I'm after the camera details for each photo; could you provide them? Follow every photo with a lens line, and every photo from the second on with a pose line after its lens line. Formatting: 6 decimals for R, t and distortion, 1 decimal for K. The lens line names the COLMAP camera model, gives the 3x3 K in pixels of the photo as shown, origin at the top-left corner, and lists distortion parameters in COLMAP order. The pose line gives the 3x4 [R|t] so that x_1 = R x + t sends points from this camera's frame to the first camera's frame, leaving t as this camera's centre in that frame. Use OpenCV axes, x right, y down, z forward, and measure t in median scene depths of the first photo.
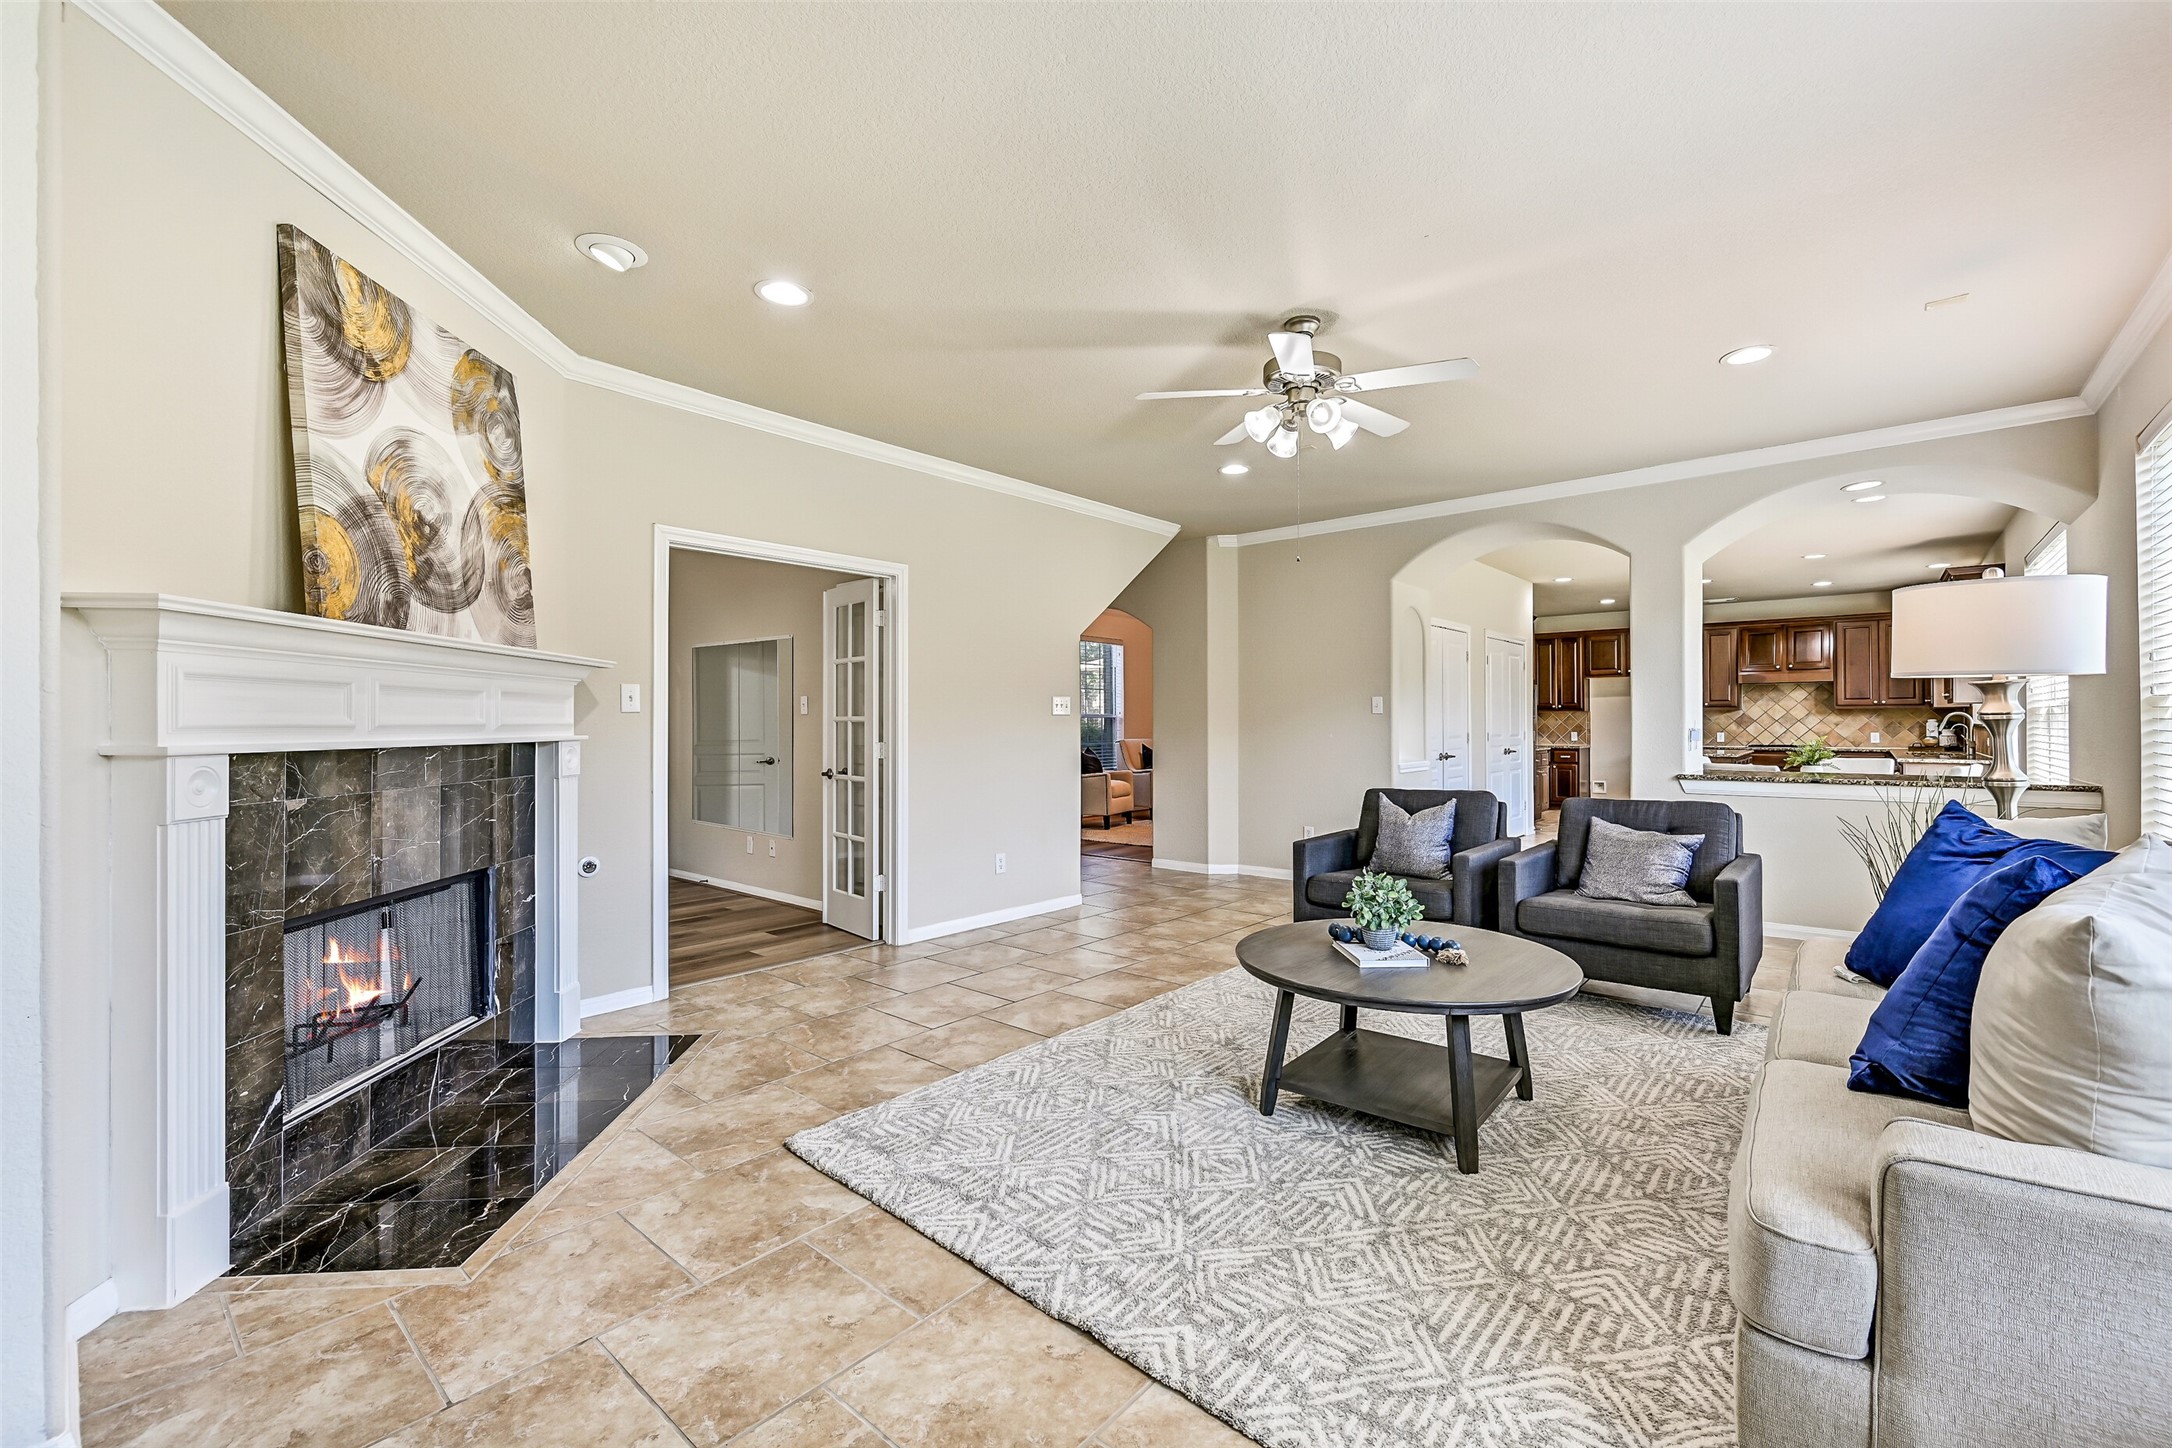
lens RADIAL K [[916.1, 0, 1092.9], [0, 916.1, 689.9], [0, 0, 1]] dist [-0.000057, -0.000033]
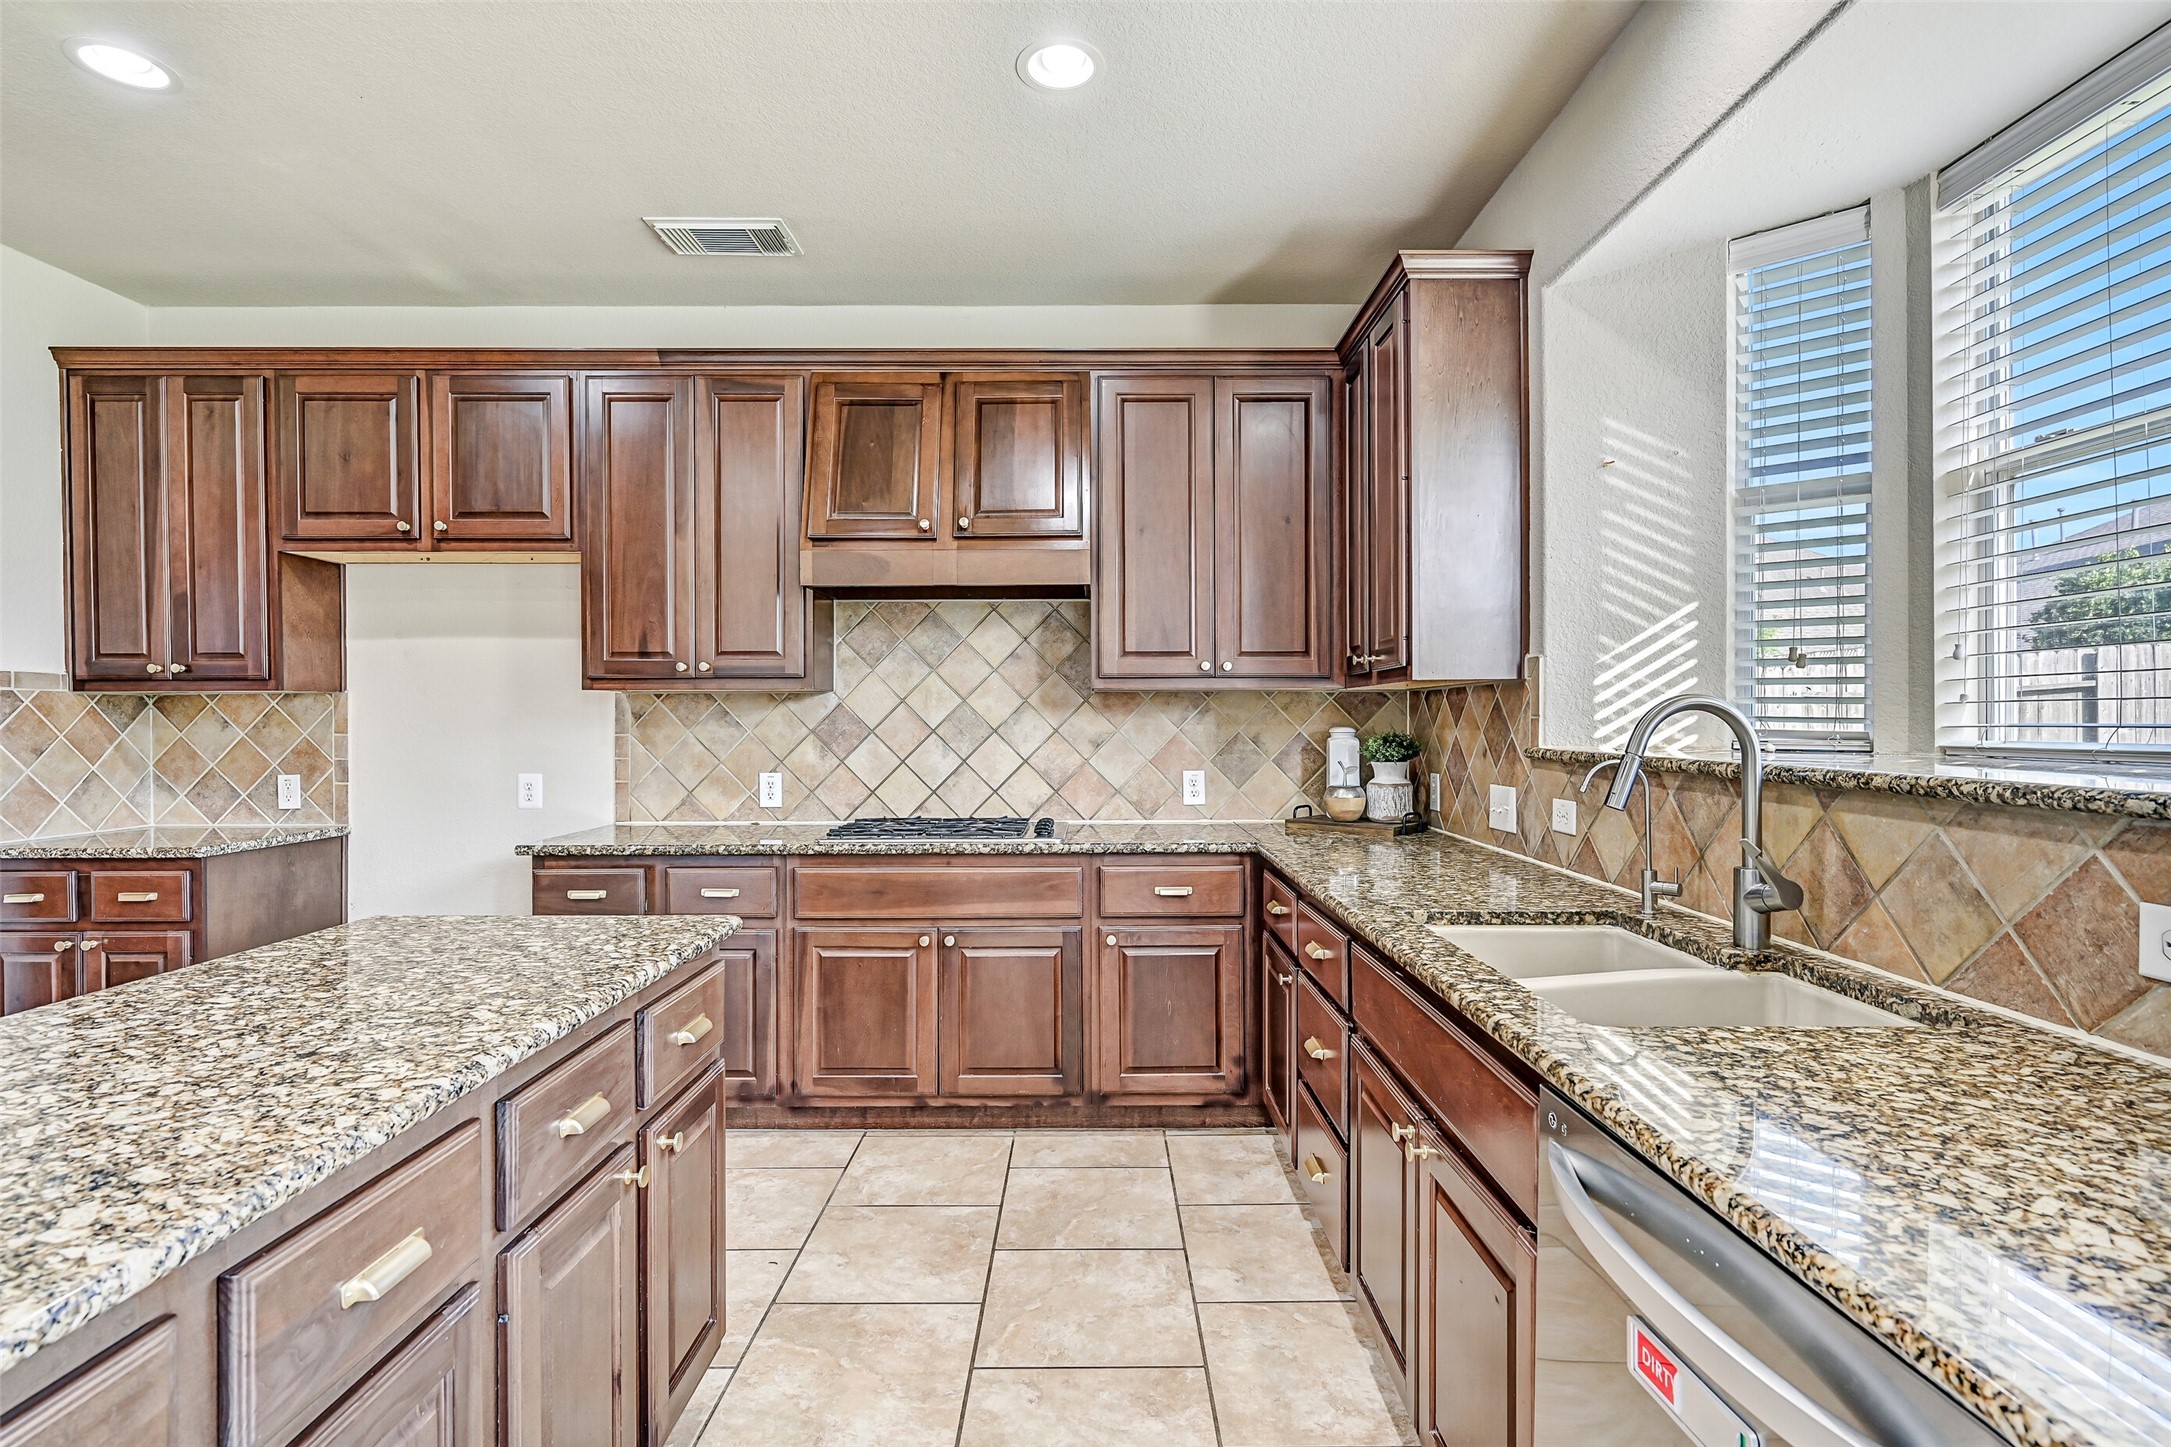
lens RADIAL K [[1051.0, 0, 1099.2], [0, 1051.0, 728.3], [0, 0, 1]] dist [-0.002633, 0.001822]
pose [[0.753209, -0.004102, 0.657769, 2.092379], [-0.024150, 0.999134, 0.033885, 0.077050], [-0.657338, -0.041407, 0.752457, 2.621975]]
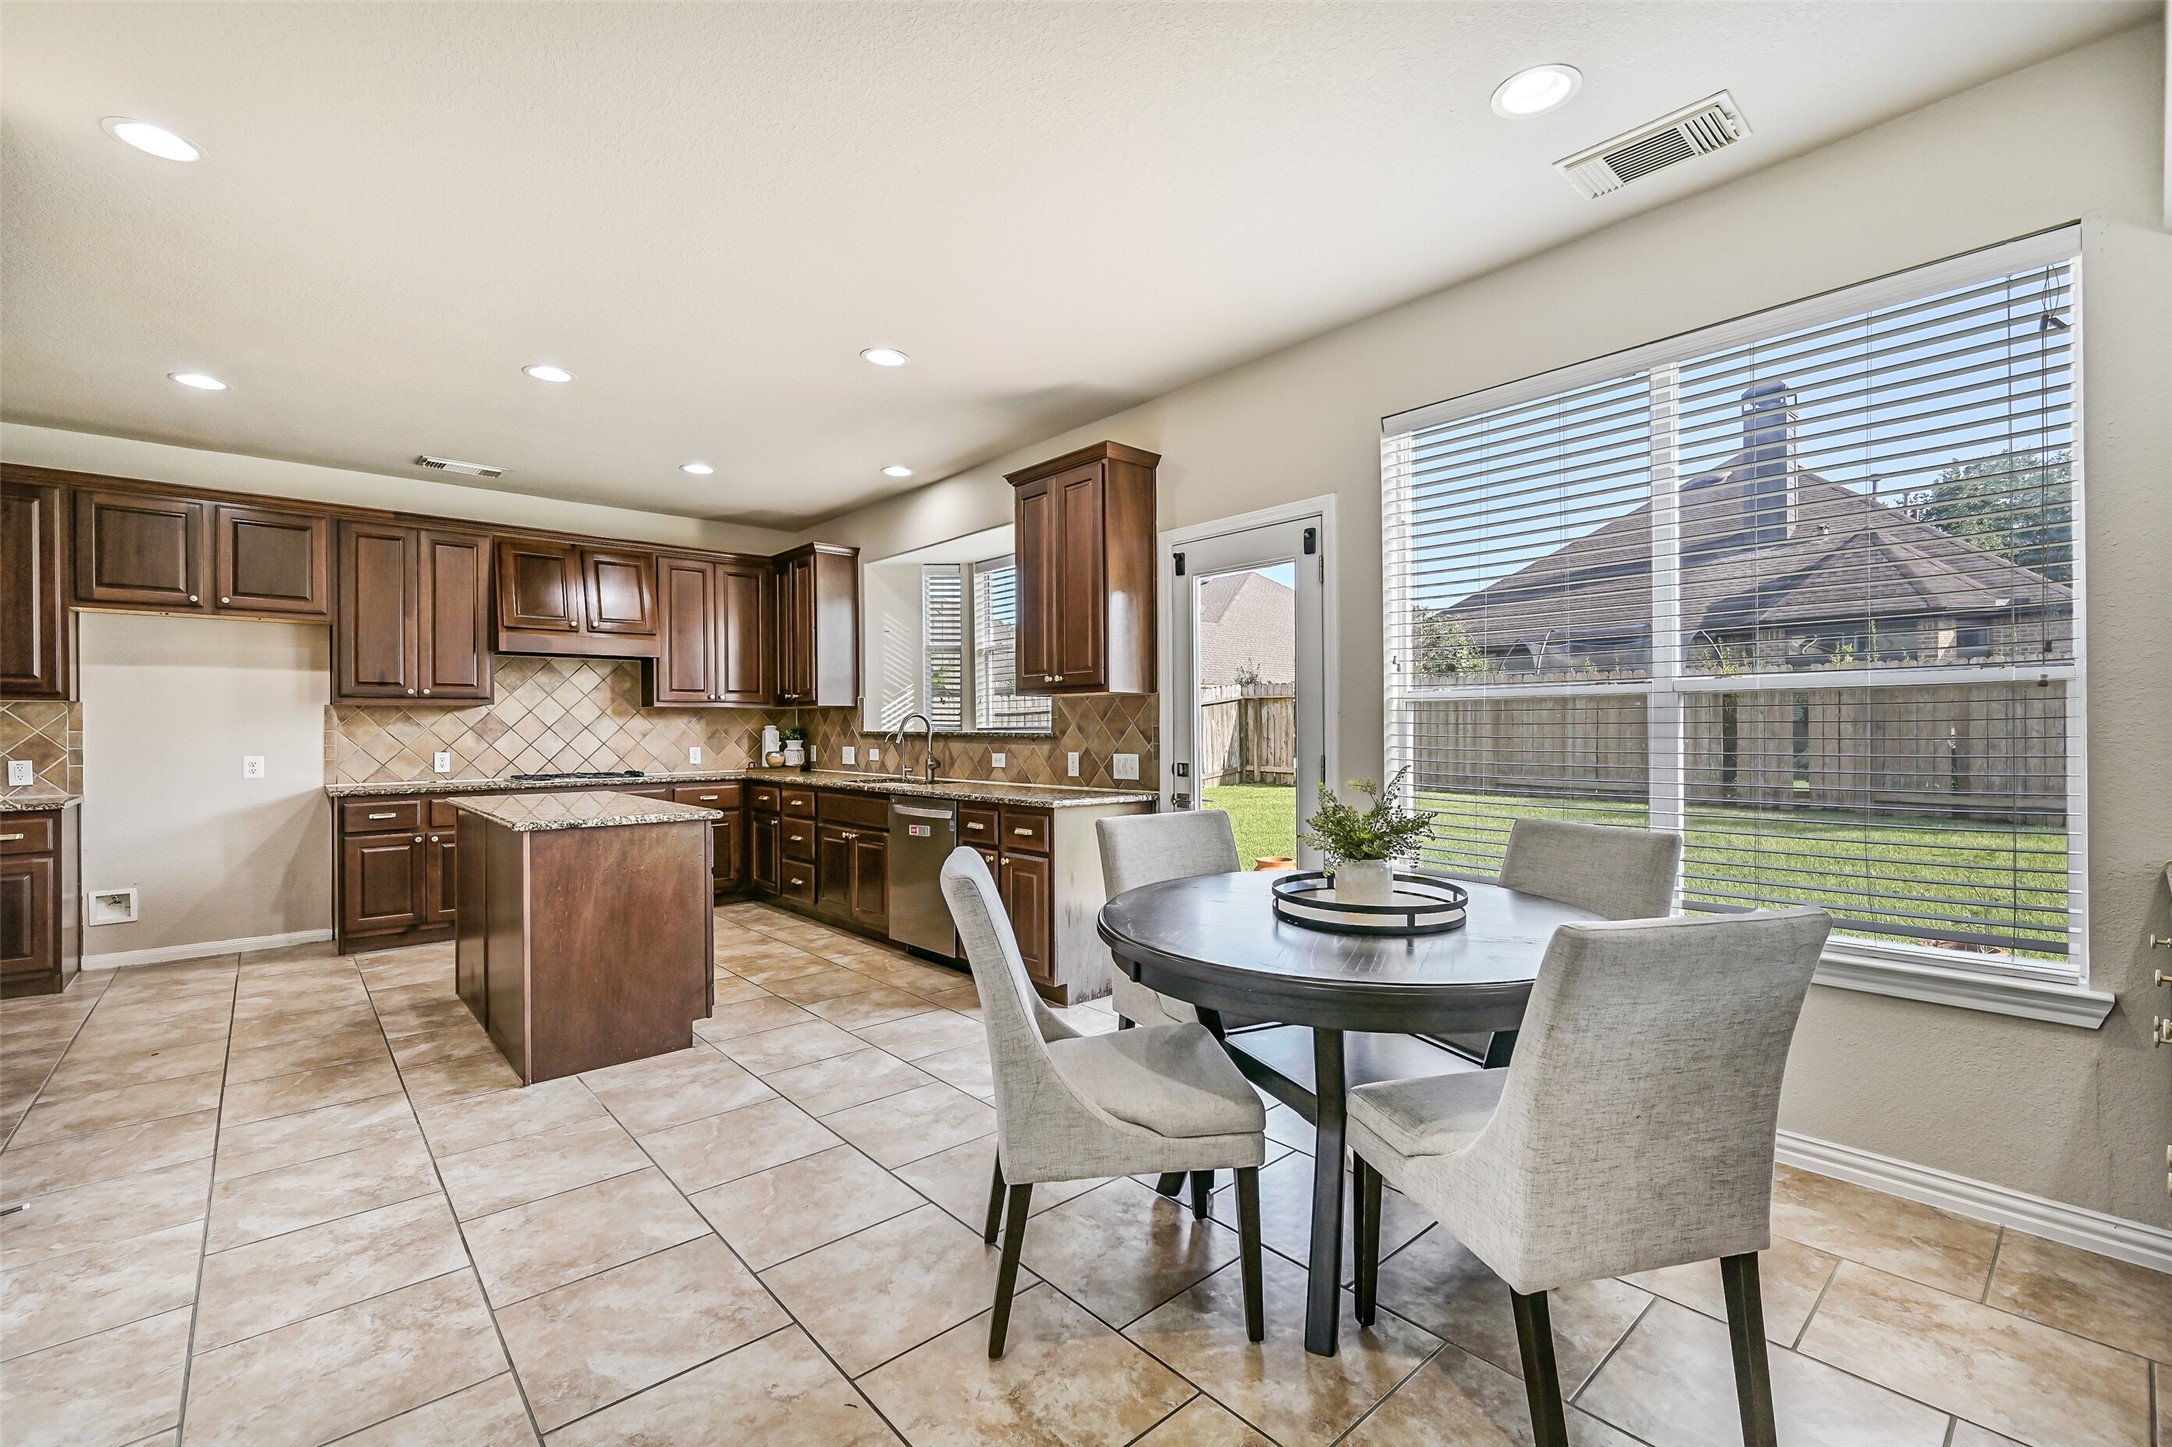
lens RADIAL K [[916.1, 0, 1093.4], [0, 916.1, 728.0], [0, 0, 1]] dist [-0.000057, -0.000033]
pose [[0.130252, 0.000661, 0.991481, 0.950828], [-0.031142, 0.999509, 0.003425, 0.083117], [-0.990992, -0.031323, 0.130209, 2.251075]]
